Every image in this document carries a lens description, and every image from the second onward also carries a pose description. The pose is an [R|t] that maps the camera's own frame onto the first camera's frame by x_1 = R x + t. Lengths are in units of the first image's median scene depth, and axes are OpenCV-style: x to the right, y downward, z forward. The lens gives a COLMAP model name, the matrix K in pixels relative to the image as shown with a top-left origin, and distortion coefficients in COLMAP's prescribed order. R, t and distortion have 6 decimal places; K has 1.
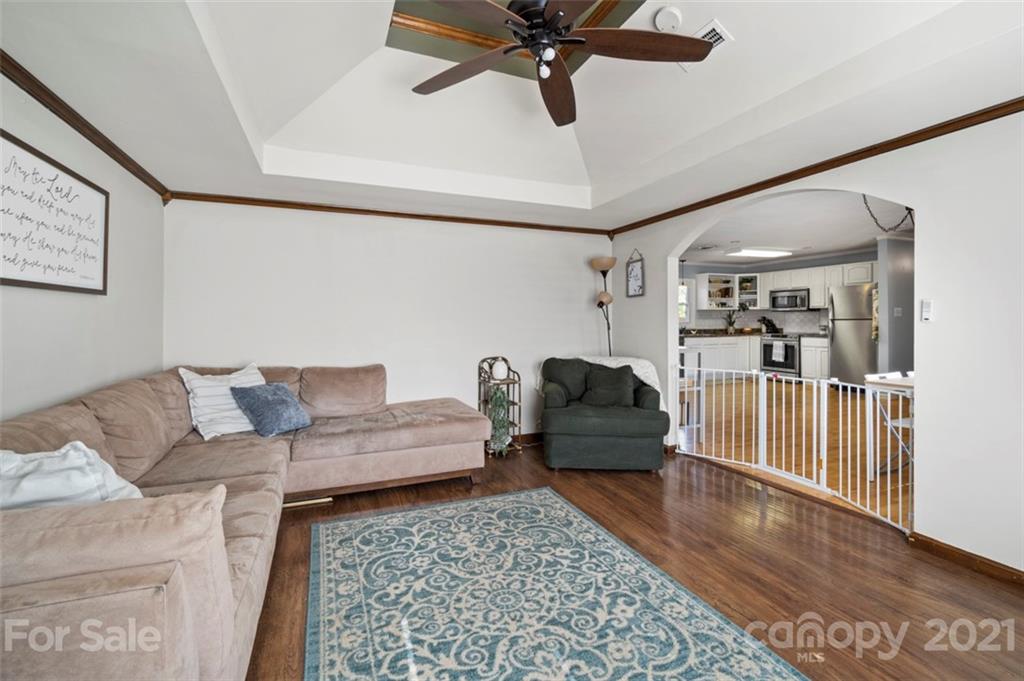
lens RADIAL K [[449.2, 0, 512.0], [0, 449.2, 323.2], [0, 0, 1]] dist [-0.000586, -0.000086]
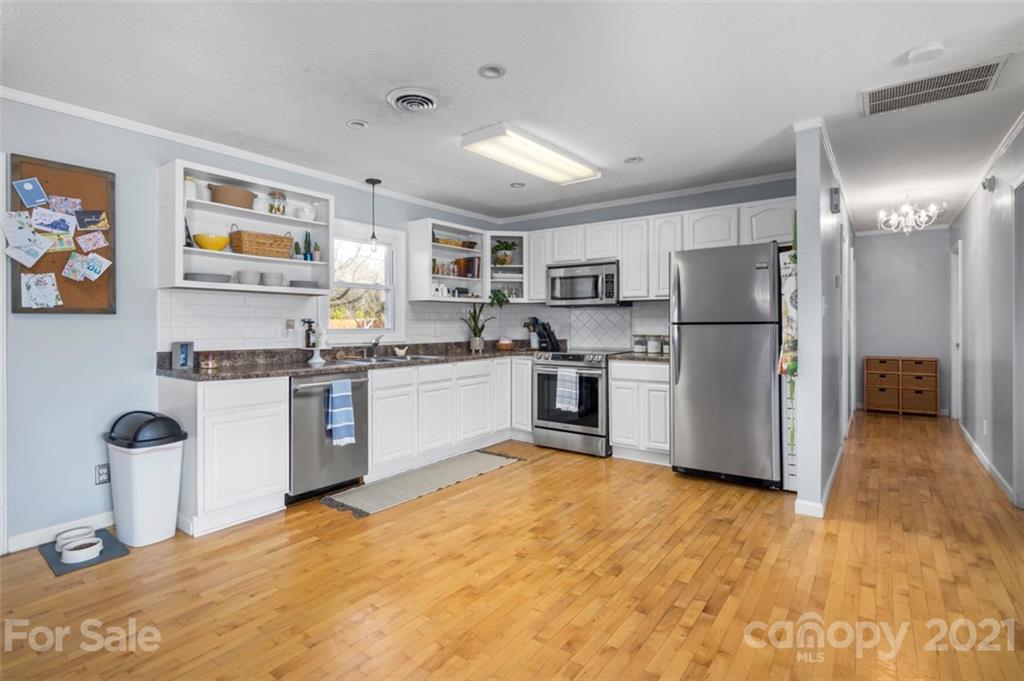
lens RADIAL K [[495.0, 0, 511.2], [0, 495.0, 329.9], [0, 0, 1]] dist [-0.000549, -0.000036]
pose [[0.864265, -0.003734, 0.503023, 0.258334], [0.001459, 0.999987, 0.004916, -0.003305], [-0.503035, -0.003515, 0.864259, 0.535675]]
